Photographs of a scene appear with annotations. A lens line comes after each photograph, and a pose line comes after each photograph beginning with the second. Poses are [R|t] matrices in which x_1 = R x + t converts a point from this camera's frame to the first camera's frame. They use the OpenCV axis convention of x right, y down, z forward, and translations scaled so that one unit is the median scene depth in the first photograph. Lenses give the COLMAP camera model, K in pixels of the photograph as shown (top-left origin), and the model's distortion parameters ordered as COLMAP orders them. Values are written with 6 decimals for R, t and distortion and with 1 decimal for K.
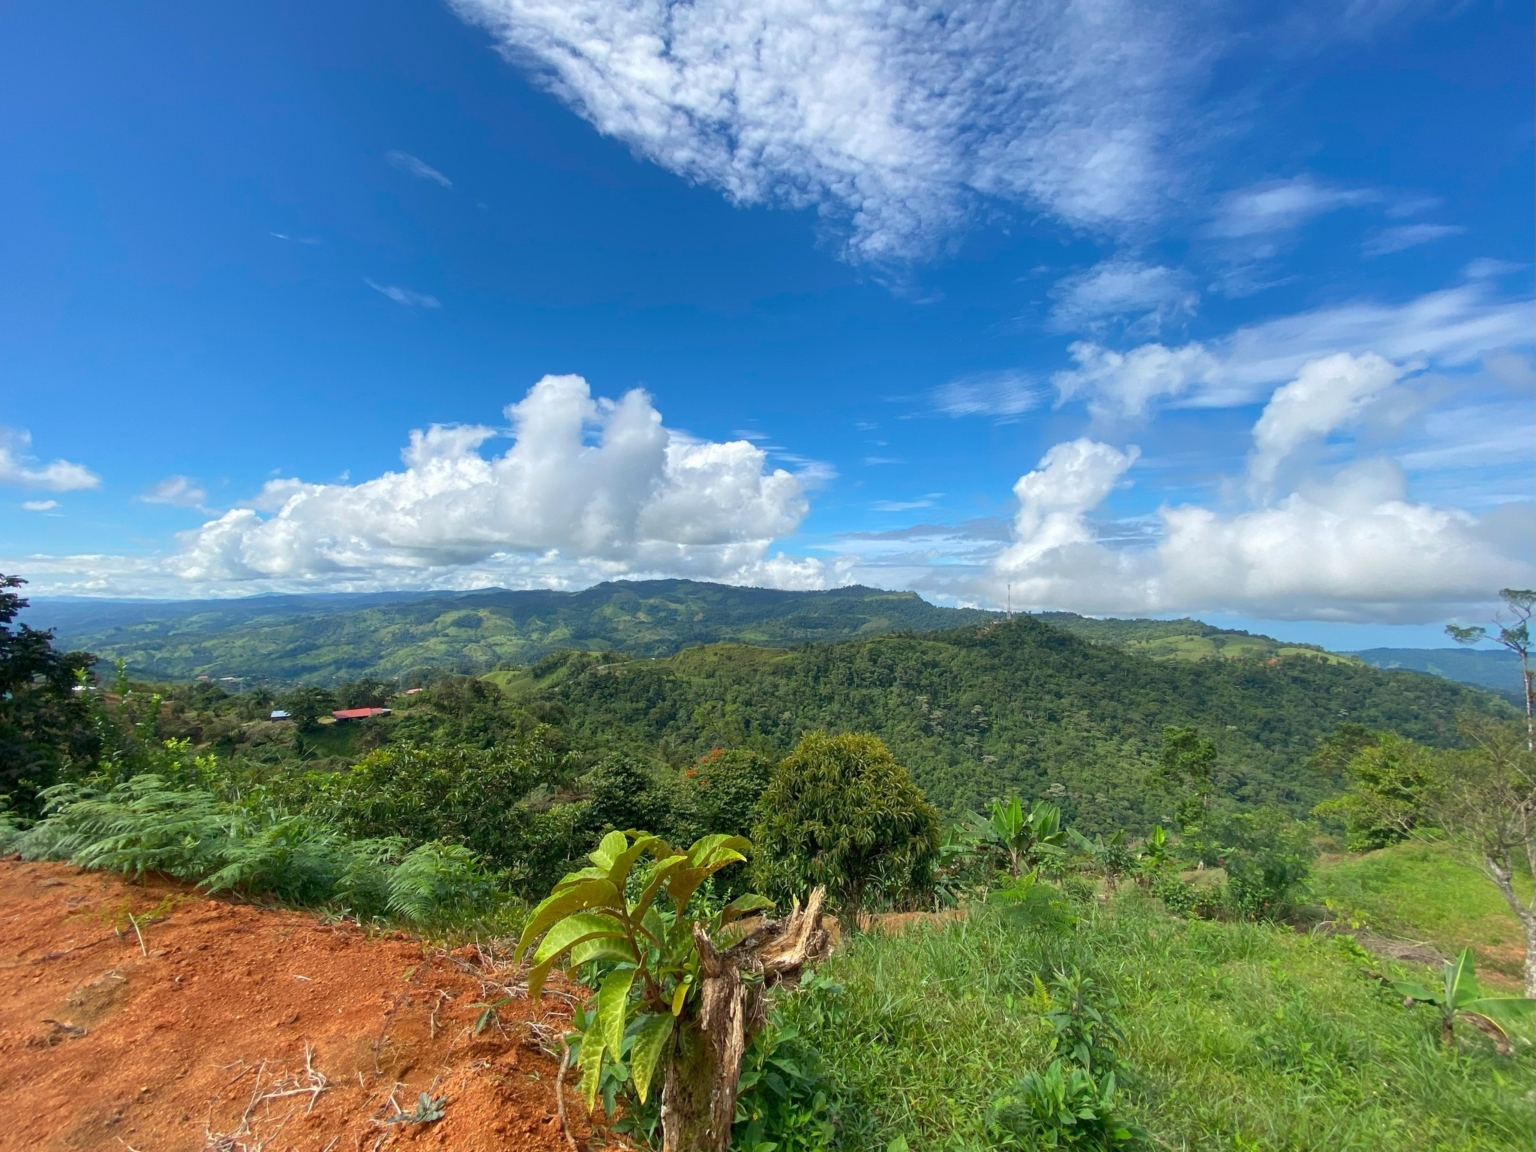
lens RADIAL K [[610.1, 0, 768.0], [0, 610.1, 576.0], [0, 0, 1]] dist [0.012142, -0.011024]
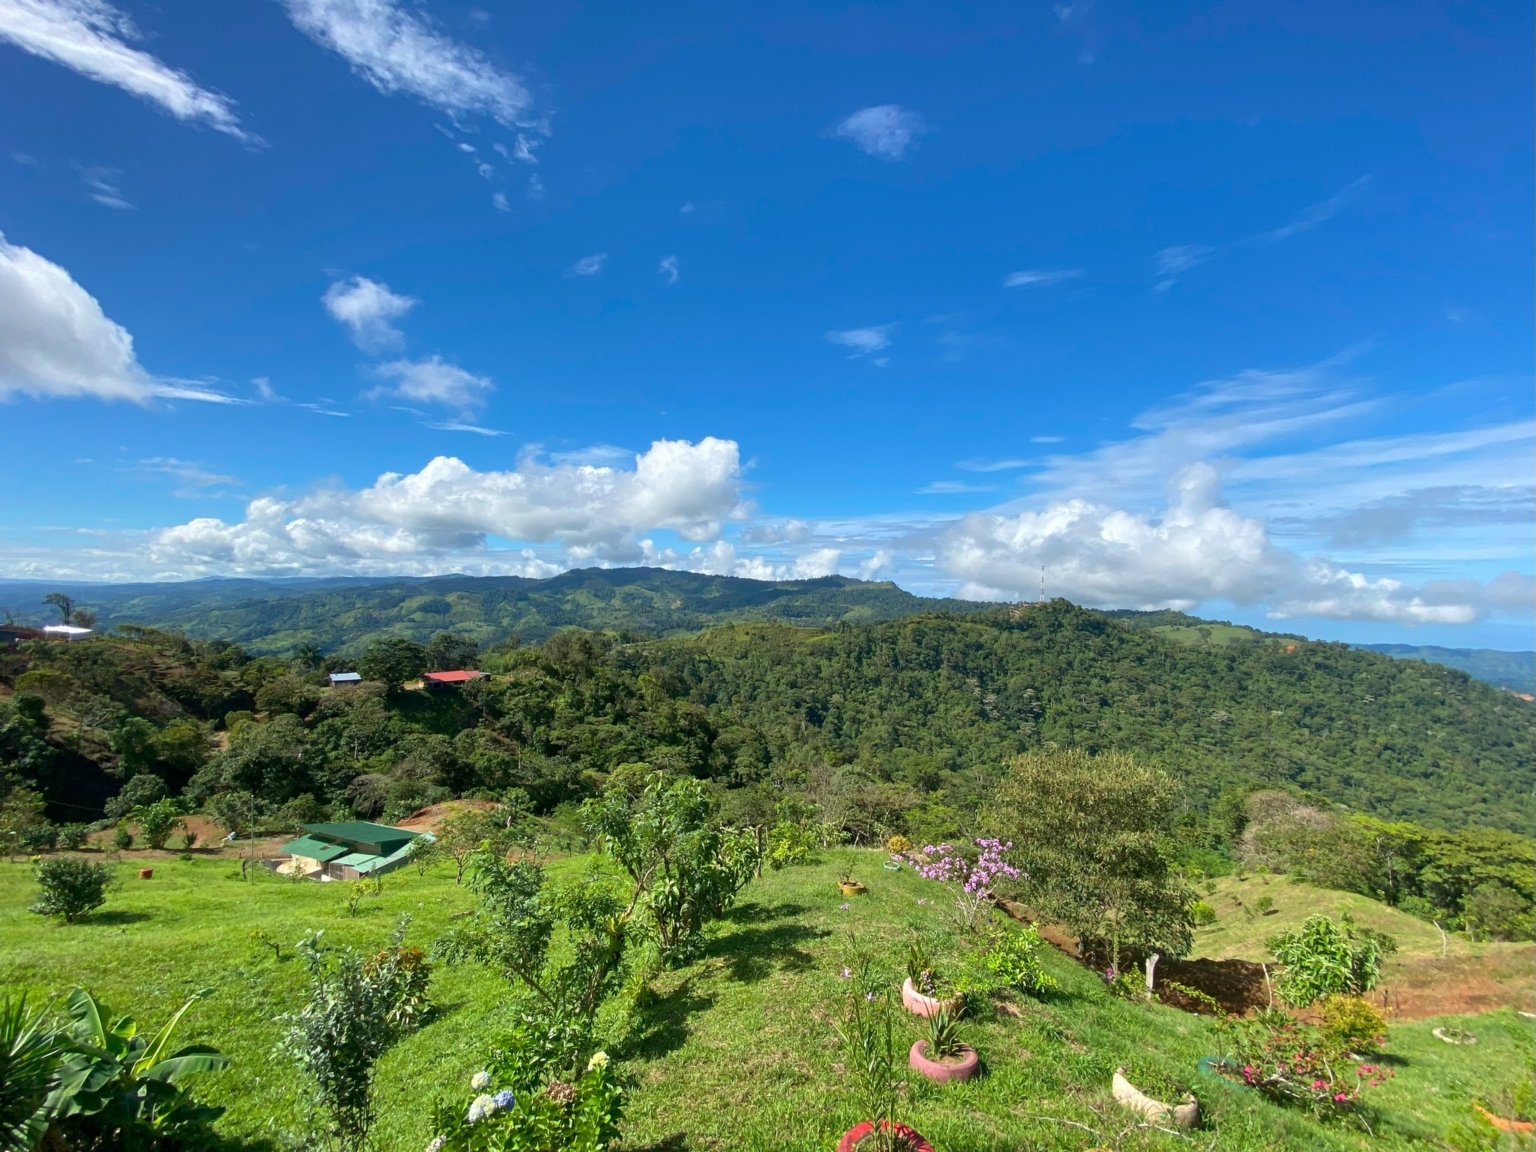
lens RADIAL K [[610.1, 0, 768.0], [0, 610.1, 576.0], [0, 0, 1]] dist [0.012142, -0.011024]
pose [[0.998299, 0.012905, 0.056855, -0.112012], [-0.013669, 0.999821, 0.013081, 0.029430], [-0.056676, -0.013836, 0.998297, 0.080292]]
